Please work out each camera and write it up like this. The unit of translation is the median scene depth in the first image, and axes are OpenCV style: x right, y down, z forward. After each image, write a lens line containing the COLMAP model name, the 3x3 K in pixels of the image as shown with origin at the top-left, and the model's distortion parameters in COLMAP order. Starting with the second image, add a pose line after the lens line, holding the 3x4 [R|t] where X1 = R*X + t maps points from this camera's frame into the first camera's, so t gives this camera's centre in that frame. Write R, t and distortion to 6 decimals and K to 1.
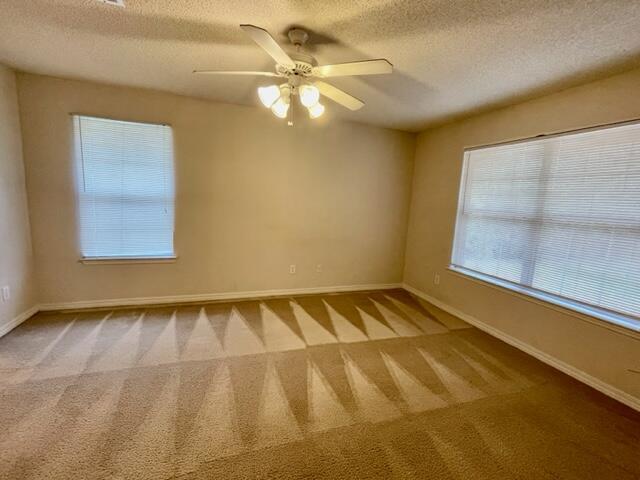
lens RADIAL K [[277.1, 0, 321.5], [0, 277.1, 246.8], [0, 0, 1]] dist [-0.007616, 0.000077]
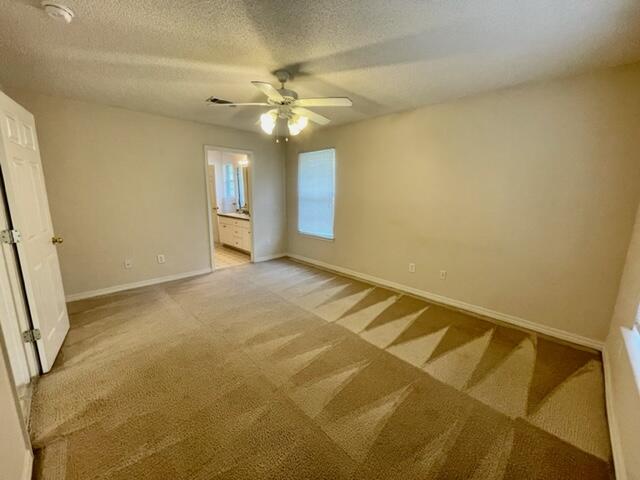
lens RADIAL K [[257.0, 0, 318.9], [0, 257.0, 241.6], [0, 0, 1]] dist [-0.009103, 0.000221]
pose [[0.429718, 0.122187, -0.894658, 0.698756], [-0.147548, 0.986987, 0.063927, -0.022521], [0.890827, 0.104535, 0.442154, 0.376495]]
